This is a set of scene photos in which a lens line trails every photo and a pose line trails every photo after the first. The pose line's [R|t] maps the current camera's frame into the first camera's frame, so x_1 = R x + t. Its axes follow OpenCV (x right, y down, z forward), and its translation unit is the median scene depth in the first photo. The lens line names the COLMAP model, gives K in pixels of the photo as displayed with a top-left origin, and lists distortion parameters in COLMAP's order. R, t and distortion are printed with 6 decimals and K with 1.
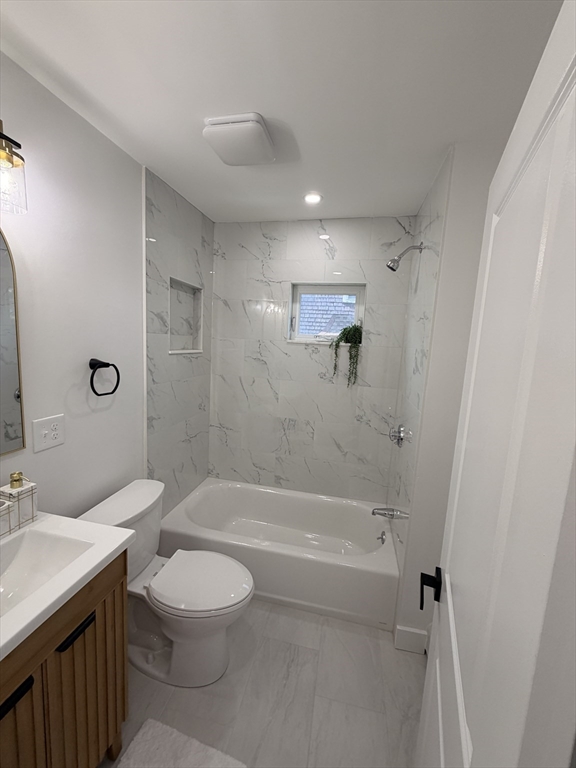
lens RADIAL K [[308.1, 0, 288.2], [0, 308.1, 383.0], [0, 0, 1]] dist [0.001168, -0.000481]
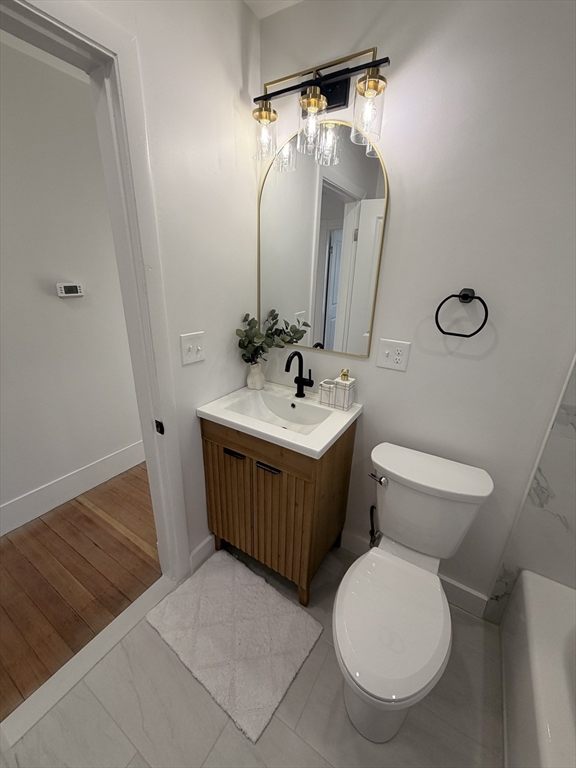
lens RADIAL K [[308.1, 0, 288.8], [0, 308.1, 381.3], [0, 0, 1]] dist [0.001168, -0.000481]
pose [[-0.335872, 0.263811, -0.904209, 0.304958], [-0.171943, 0.926673, 0.334234, -0.044799], [0.926081, 0.267732, -0.265883, 0.859110]]
